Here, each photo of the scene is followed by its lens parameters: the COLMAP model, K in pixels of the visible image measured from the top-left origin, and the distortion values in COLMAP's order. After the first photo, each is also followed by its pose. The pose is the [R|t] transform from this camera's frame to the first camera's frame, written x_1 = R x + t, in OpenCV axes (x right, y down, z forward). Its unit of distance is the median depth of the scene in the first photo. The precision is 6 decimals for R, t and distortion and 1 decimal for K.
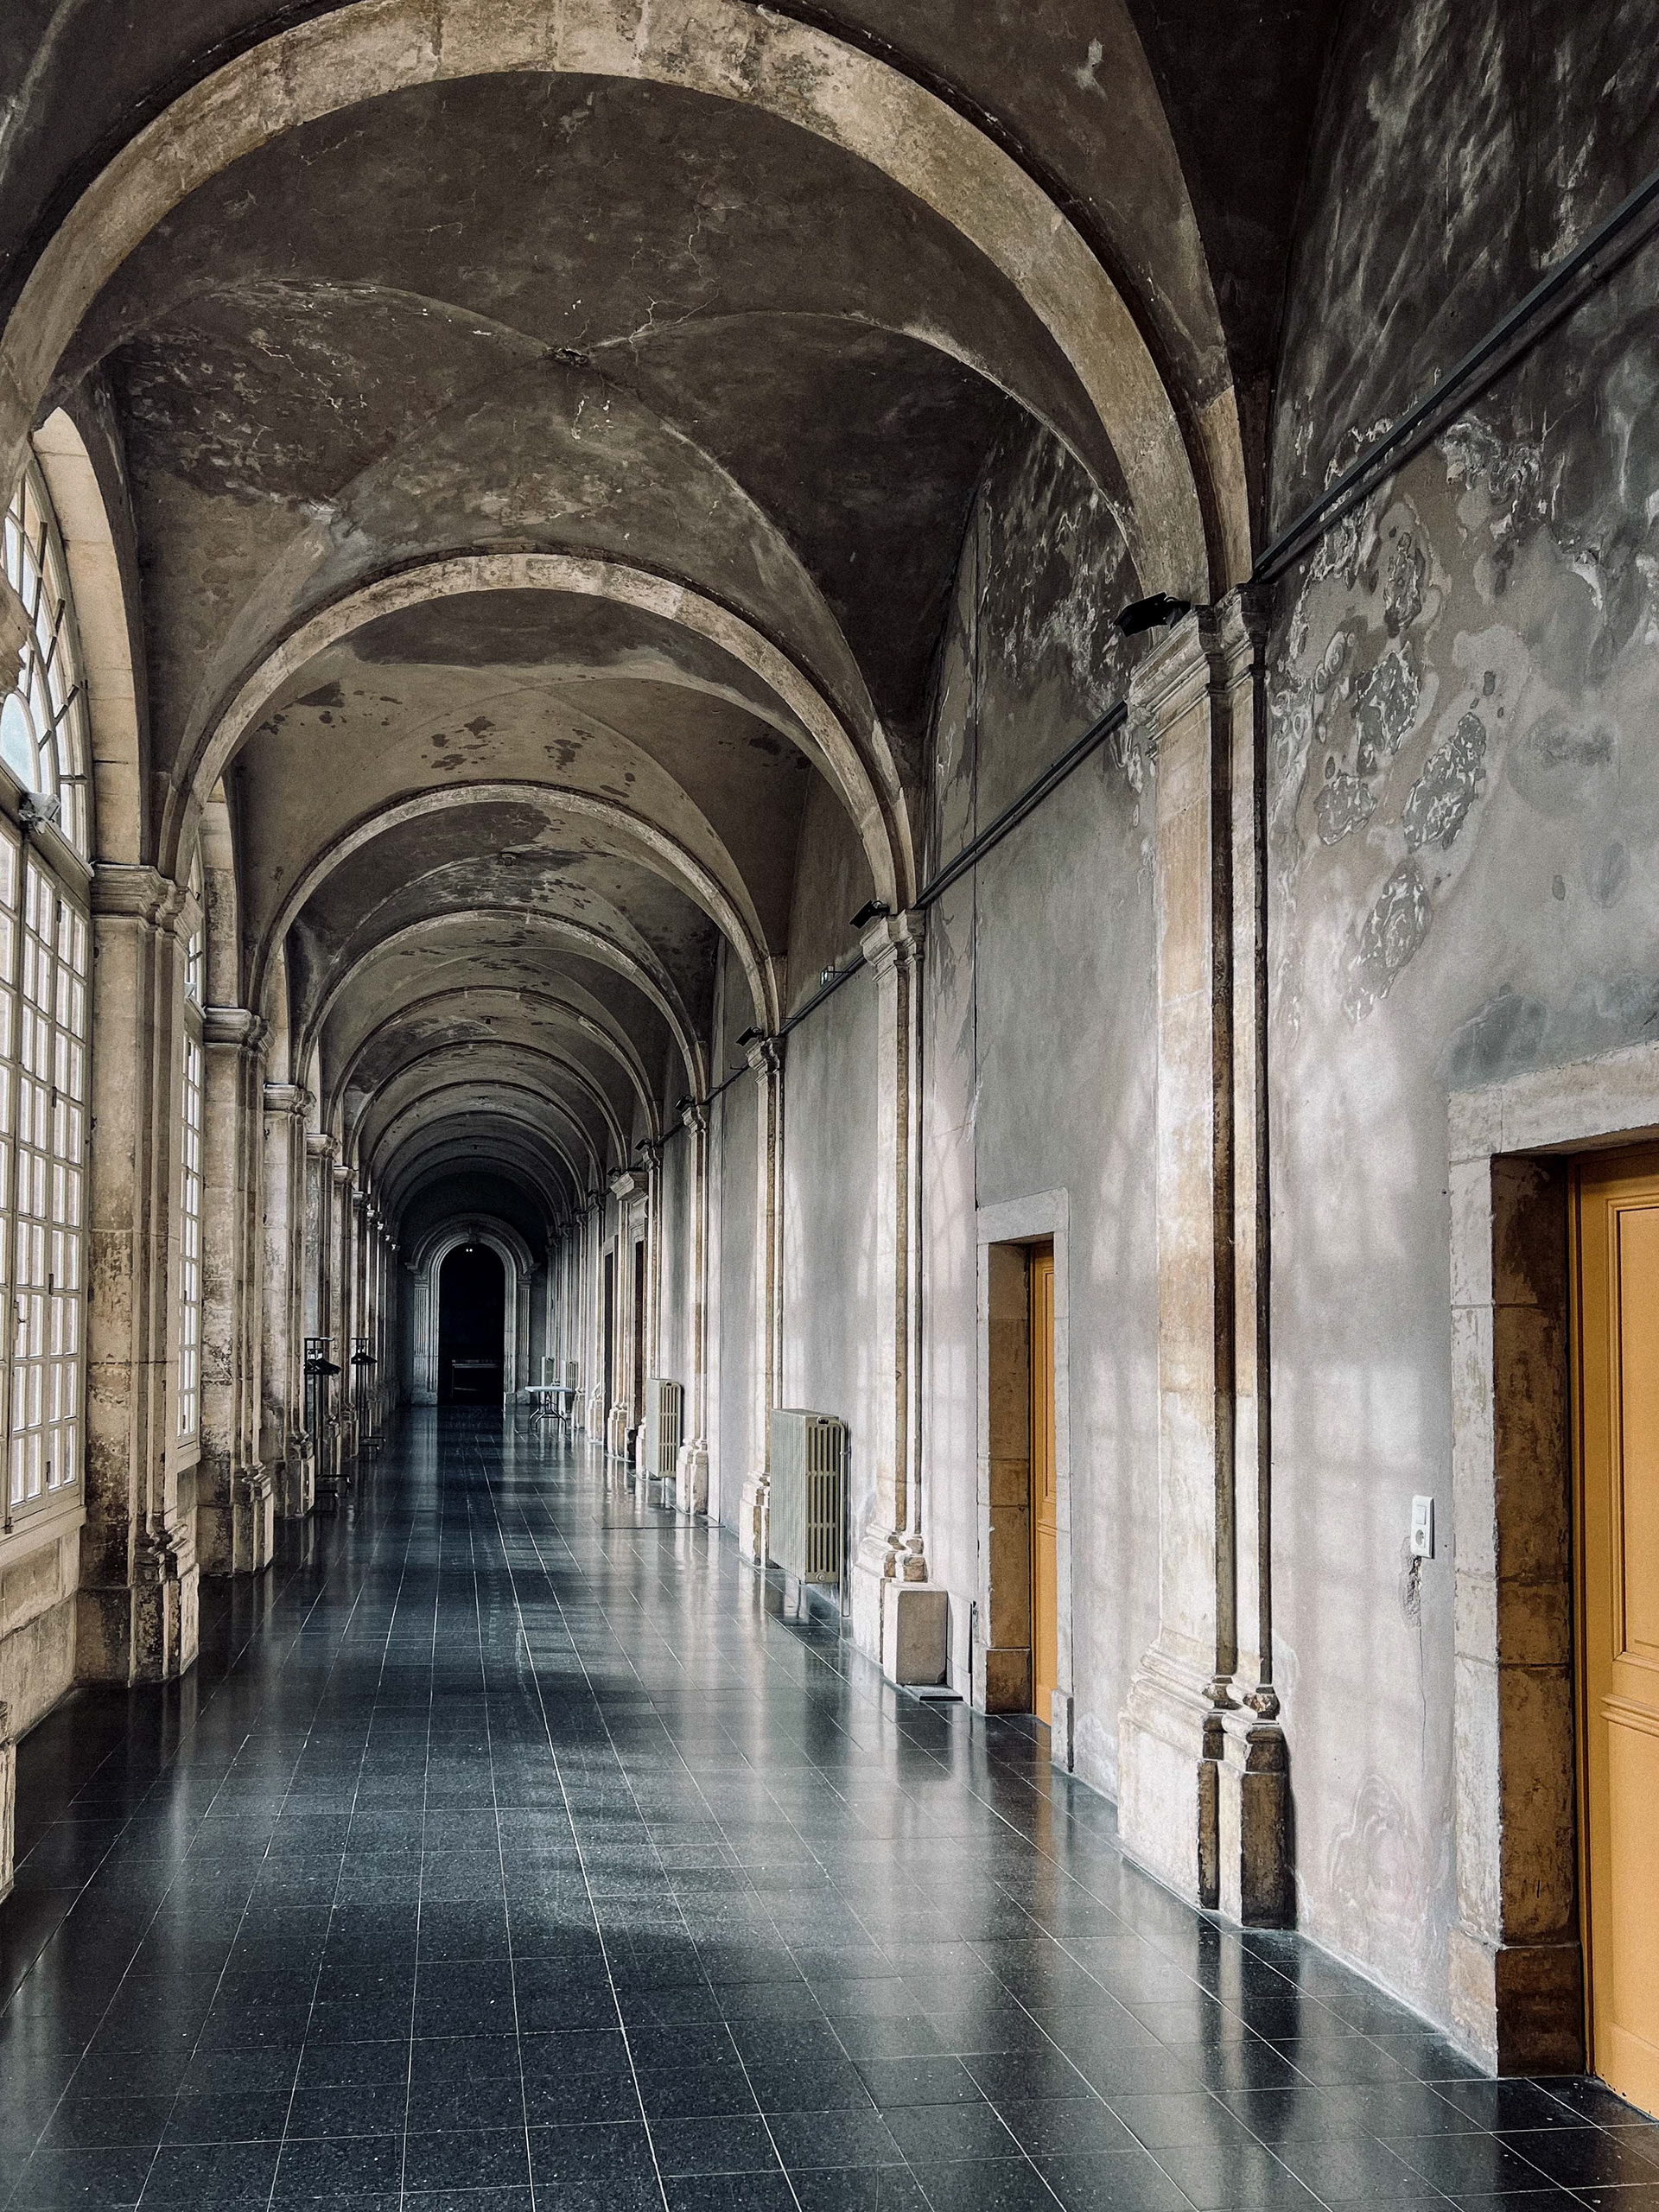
lens RADIAL K [[2171.1, 0, 818.8], [0, 2171.1, 1181.8], [0, 0, 1]] dist [0.001584, 0.000000]
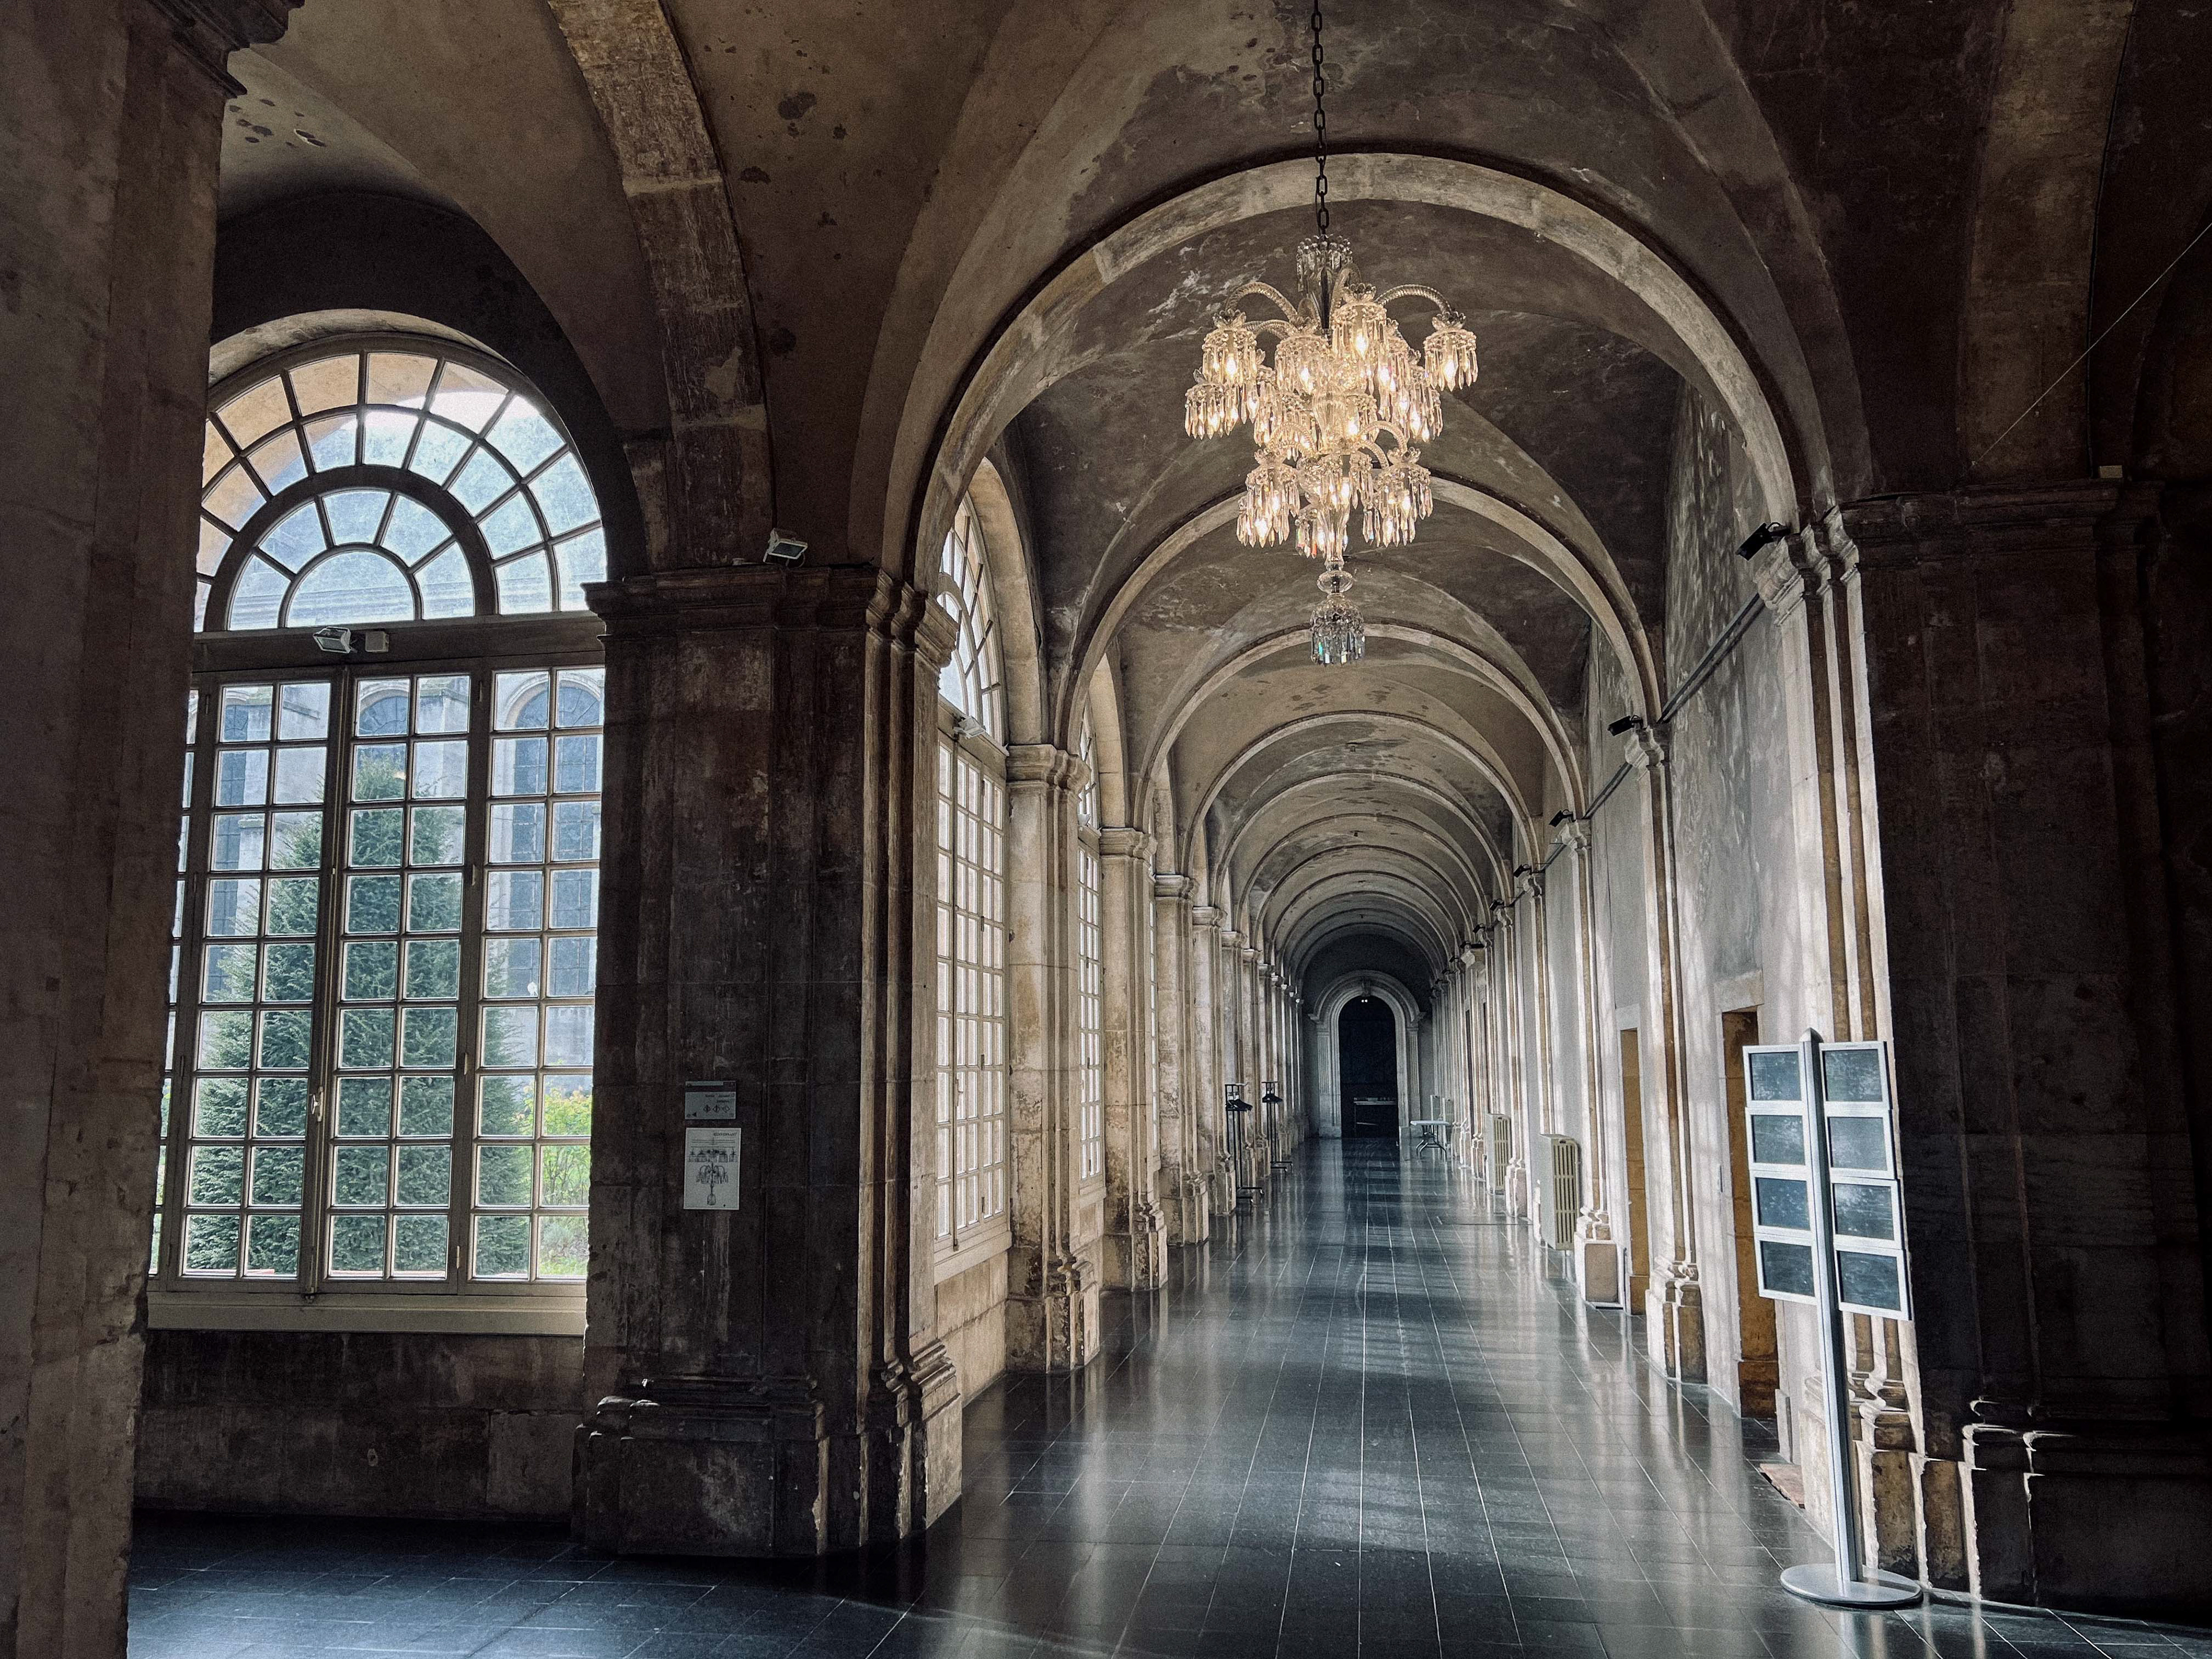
lens RADIAL K [[2171.1, 0, 1104.2], [0, 2171.1, 830.1], [0, 0, 1]] dist [0.001584, 0.000000]
pose [[0.958628, -0.042172, -0.281522, 0.113002], [0.031059, 0.998556, -0.043821, -0.041834], [0.282963, 0.033264, 0.958554, -0.465439]]
